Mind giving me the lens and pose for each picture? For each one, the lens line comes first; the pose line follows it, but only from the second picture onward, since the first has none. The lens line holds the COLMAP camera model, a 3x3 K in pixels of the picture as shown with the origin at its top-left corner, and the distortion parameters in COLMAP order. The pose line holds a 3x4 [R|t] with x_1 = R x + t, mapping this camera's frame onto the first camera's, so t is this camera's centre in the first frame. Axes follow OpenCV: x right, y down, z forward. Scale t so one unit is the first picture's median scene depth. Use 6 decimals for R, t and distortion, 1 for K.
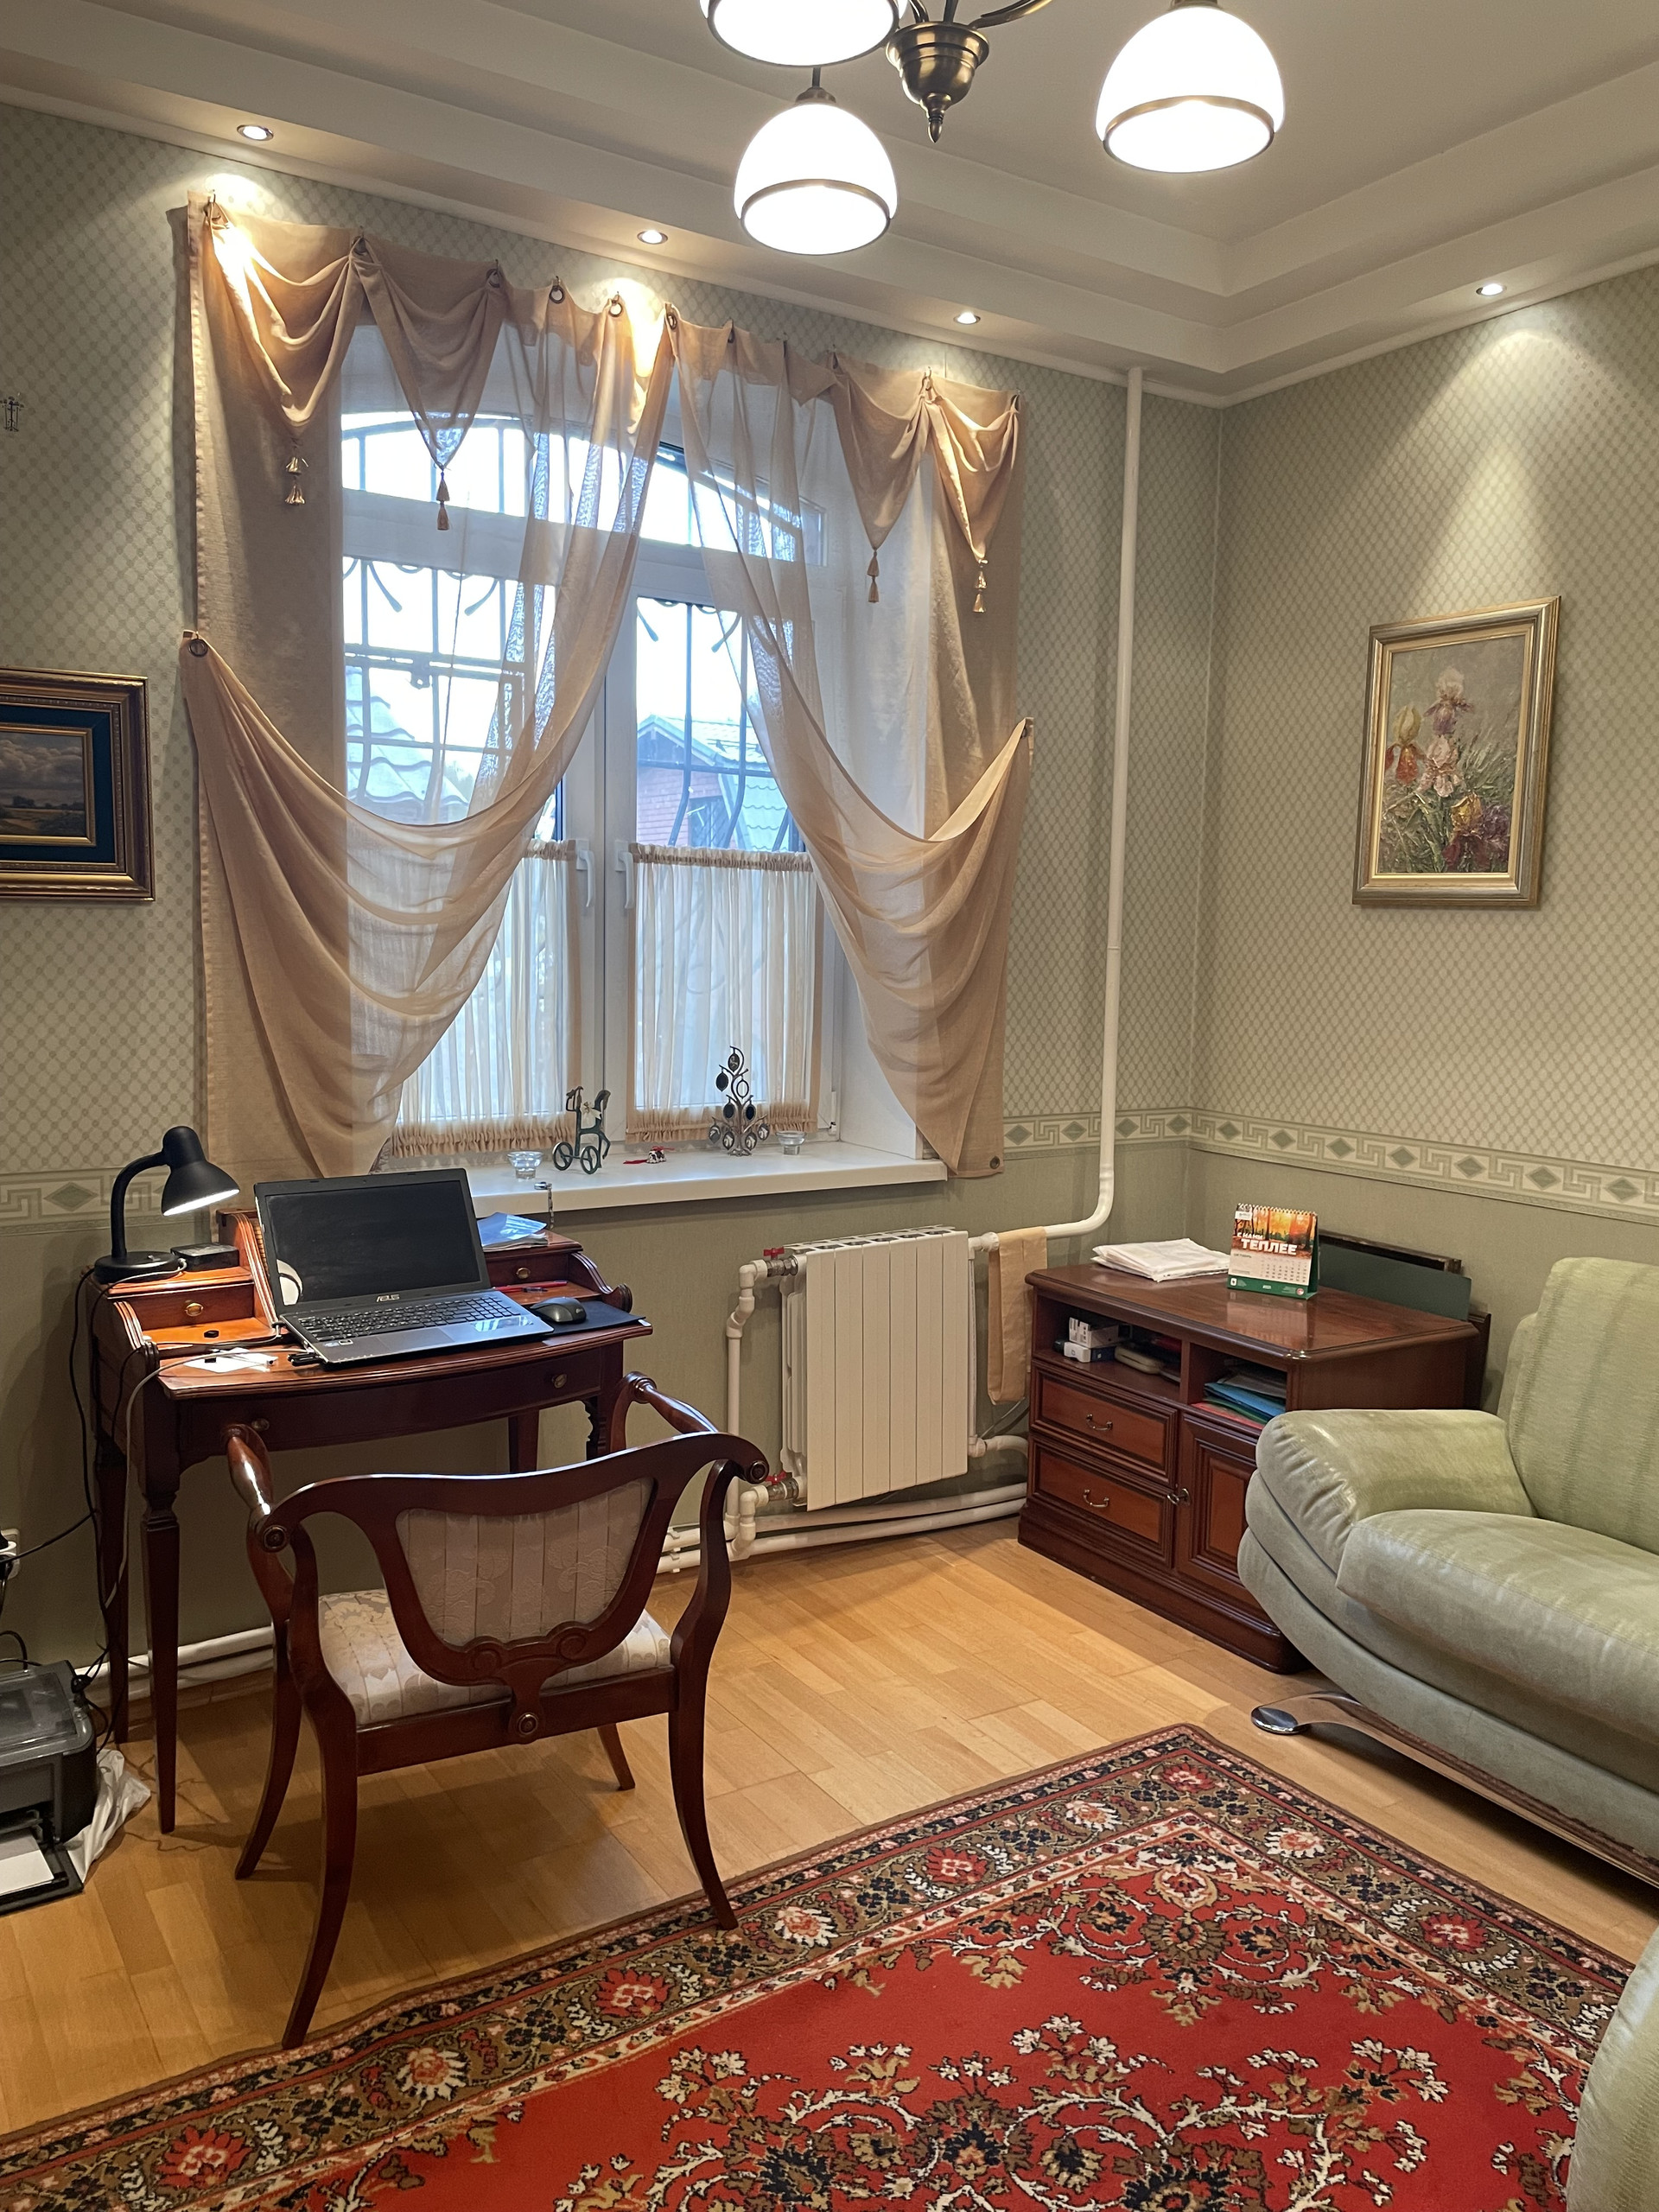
lens RADIAL K [[1691.6, 0, 826.4], [0, 1691.6, 1100.8], [0, 0, 1]] dist [0.095092, -0.131907]
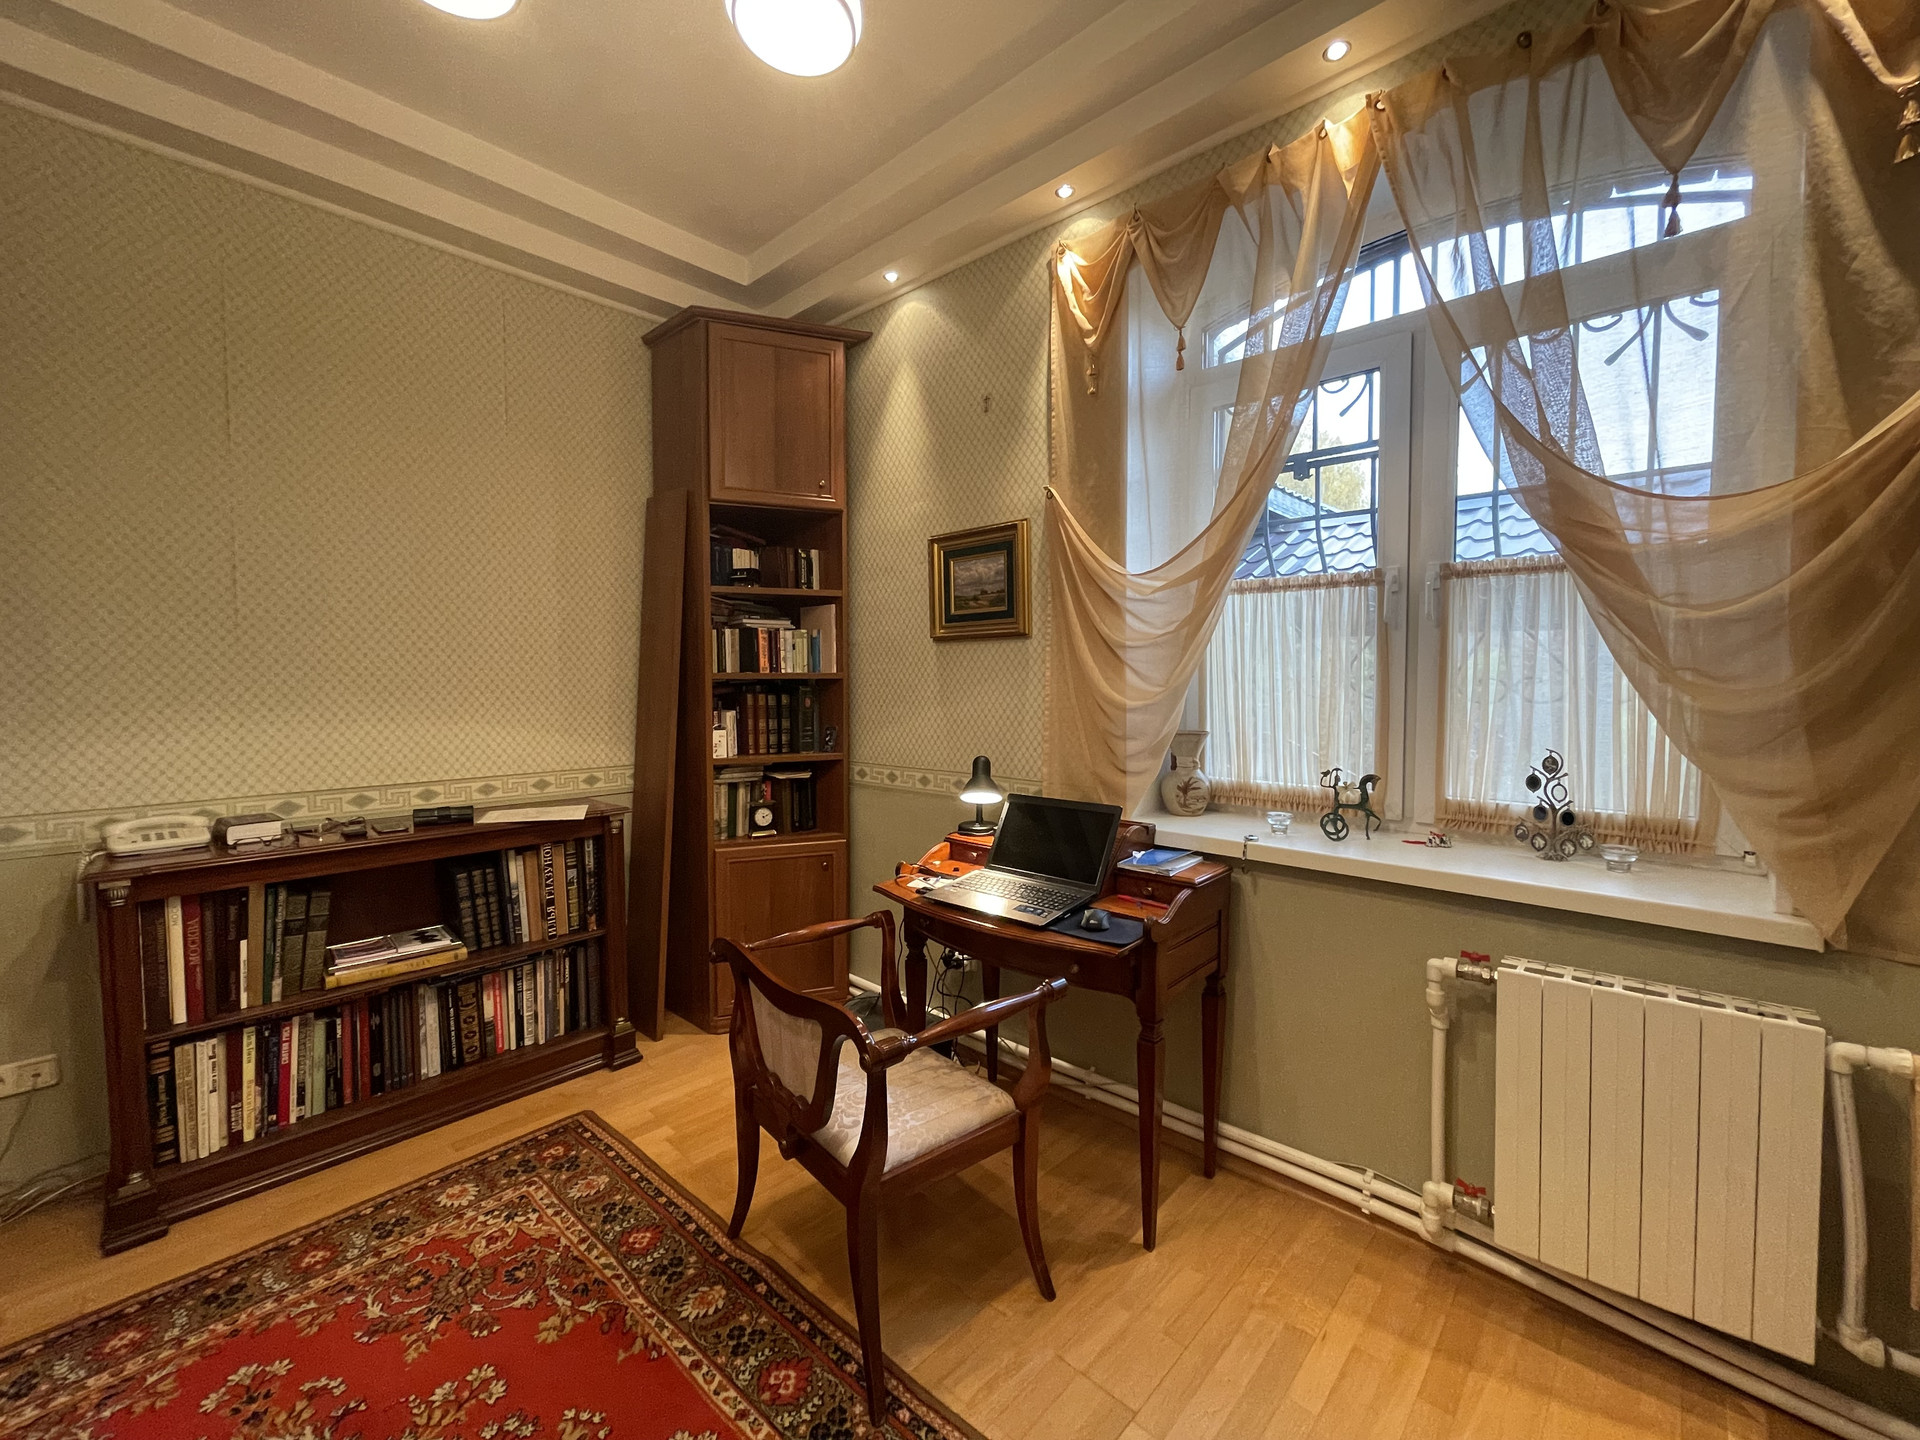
lens RADIAL K [[772.3, 0, 958.7], [0, 772.3, 715.5], [0, 0, 1]] dist [-0.004784, -0.000875]
pose [[0.237207, 0.026927, -0.971086, 0.431119], [-0.093166, 0.995639, 0.004850, -0.030676], [0.966981, 0.089322, 0.238681, 0.789220]]
